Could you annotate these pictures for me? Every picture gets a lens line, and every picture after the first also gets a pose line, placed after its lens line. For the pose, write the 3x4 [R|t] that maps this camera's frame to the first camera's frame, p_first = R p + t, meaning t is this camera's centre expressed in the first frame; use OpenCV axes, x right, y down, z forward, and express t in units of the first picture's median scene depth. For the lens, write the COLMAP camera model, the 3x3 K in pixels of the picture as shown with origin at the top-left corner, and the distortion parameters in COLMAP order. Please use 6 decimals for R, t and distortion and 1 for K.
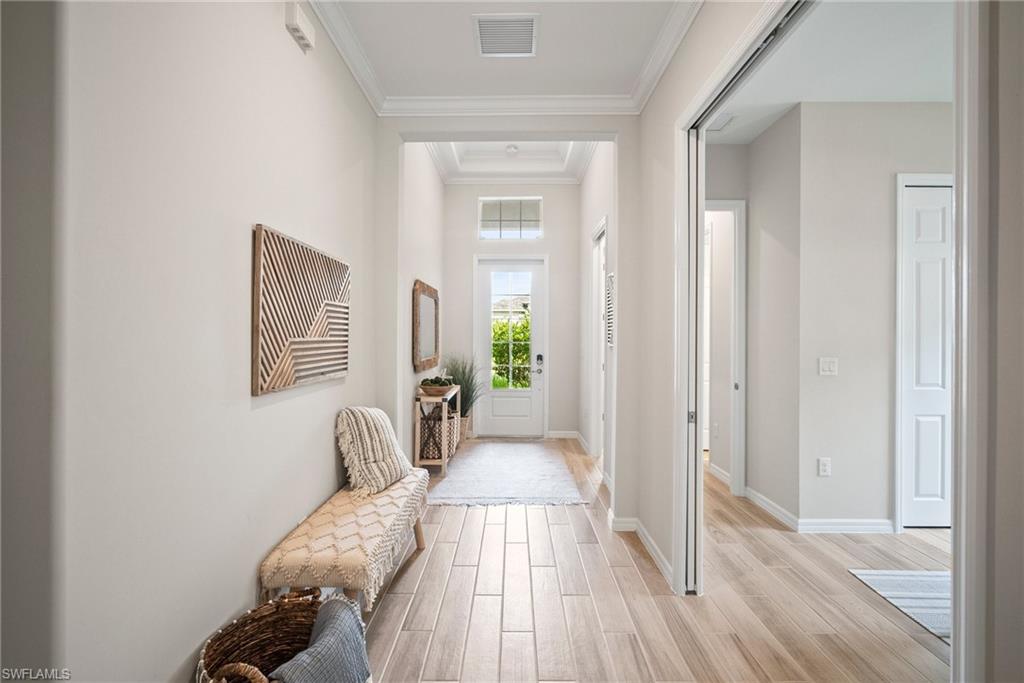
lens RADIAL K [[459.3, 0, 513.6], [0, 459.3, 337.2], [0, 0, 1]] dist [-0.014884, 0.003837]
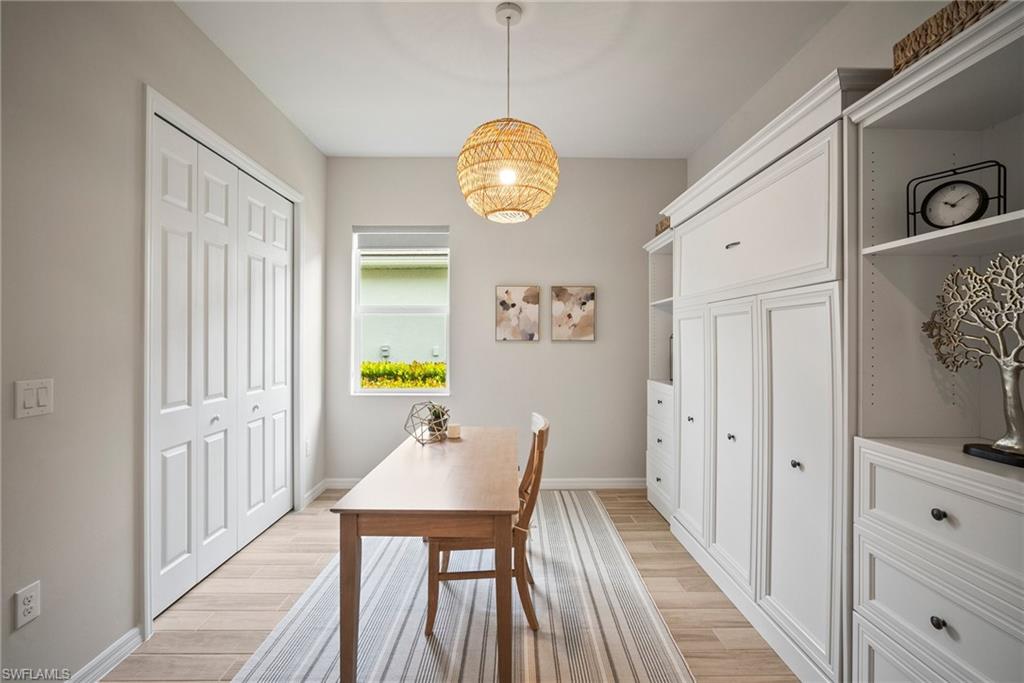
lens RADIAL K [[459.3, 0, 509.8], [0, 459.3, 336.9], [0, 0, 1]] dist [-0.014884, 0.003837]
pose [[-0.012932, -0.001686, 0.999915, 0.190589], [0.000439, 0.999998, 0.001692, -0.002227], [-0.999916, 0.000461, -0.012932, 0.489134]]
